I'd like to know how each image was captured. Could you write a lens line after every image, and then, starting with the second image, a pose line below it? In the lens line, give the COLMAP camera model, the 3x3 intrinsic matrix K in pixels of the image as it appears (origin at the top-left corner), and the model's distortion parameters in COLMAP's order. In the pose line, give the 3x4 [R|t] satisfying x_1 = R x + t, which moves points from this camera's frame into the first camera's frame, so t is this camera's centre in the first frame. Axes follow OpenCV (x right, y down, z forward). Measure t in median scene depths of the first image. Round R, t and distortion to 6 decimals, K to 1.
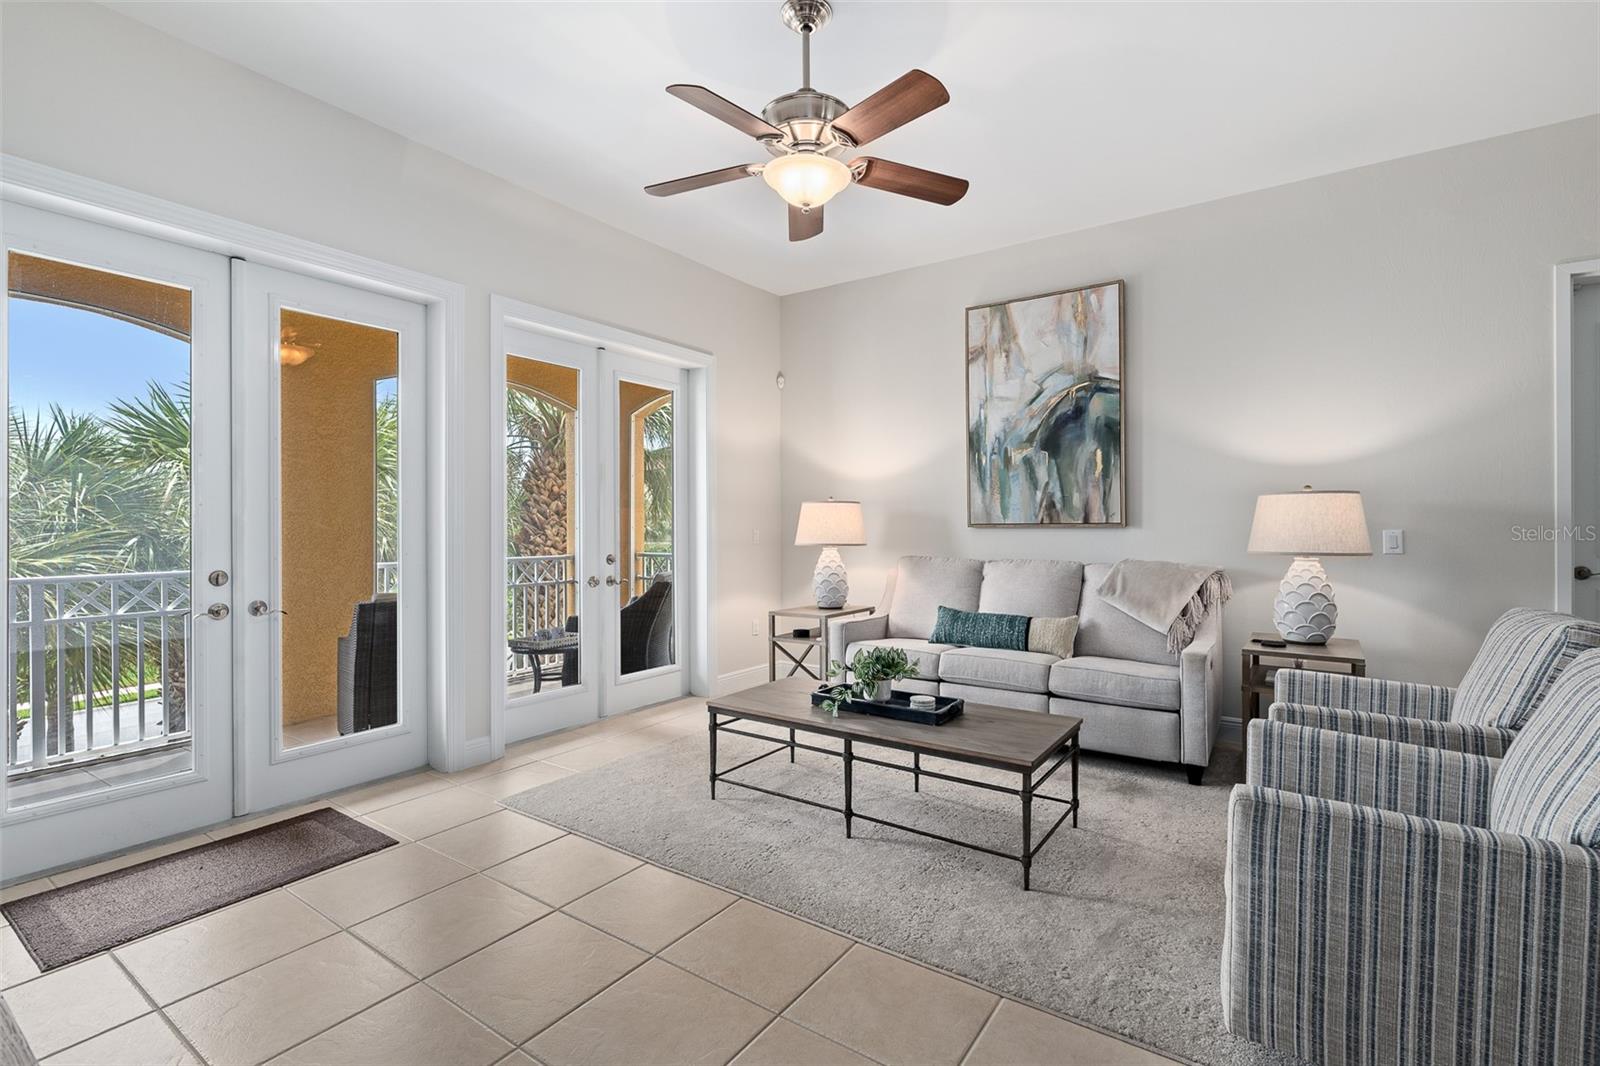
lens RADIAL K [[724.8, 0, 801.4], [0, 724.8, 536.2], [0, 0, 1]] dist [-0.001409, 0.000333]
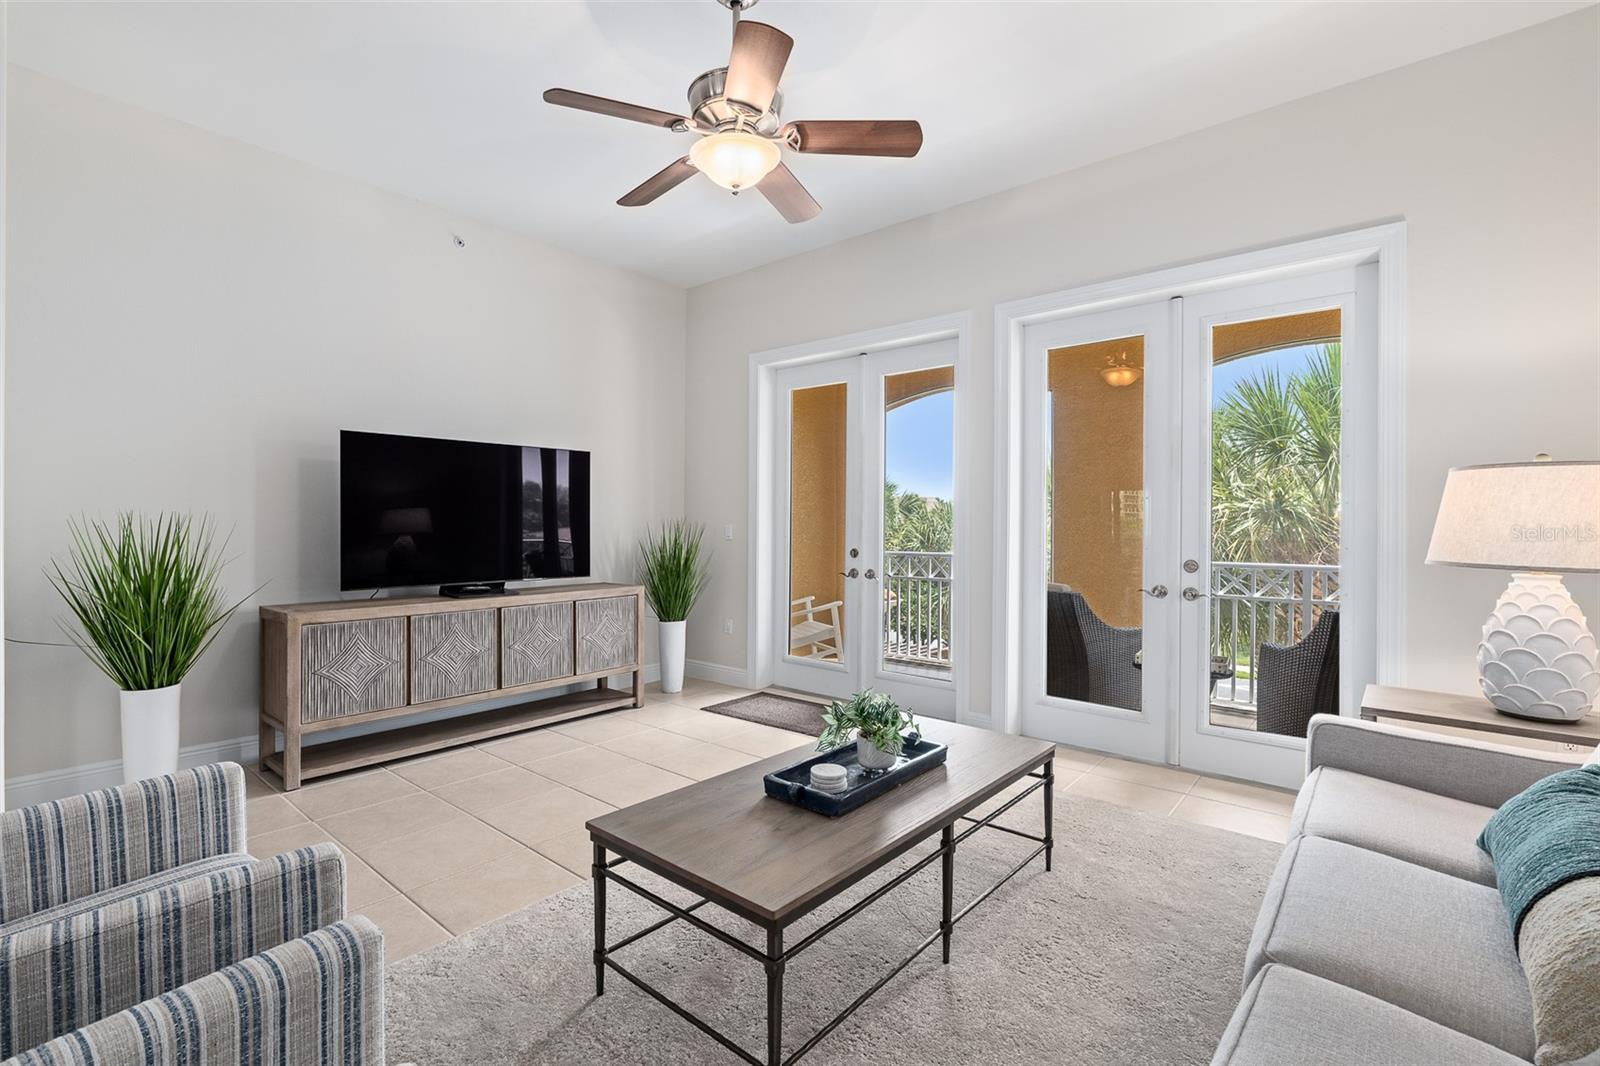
lens RADIAL K [[724.8, 0, 801.3], [0, 724.8, 533.9], [0, 0, 1]] dist [-0.001409, 0.000333]
pose [[-0.104819, 0.016094, -0.994361, 0.543833], [-0.015387, 0.999723, 0.017803, -0.009371], [0.994372, 0.017166, -0.104542, 0.667767]]
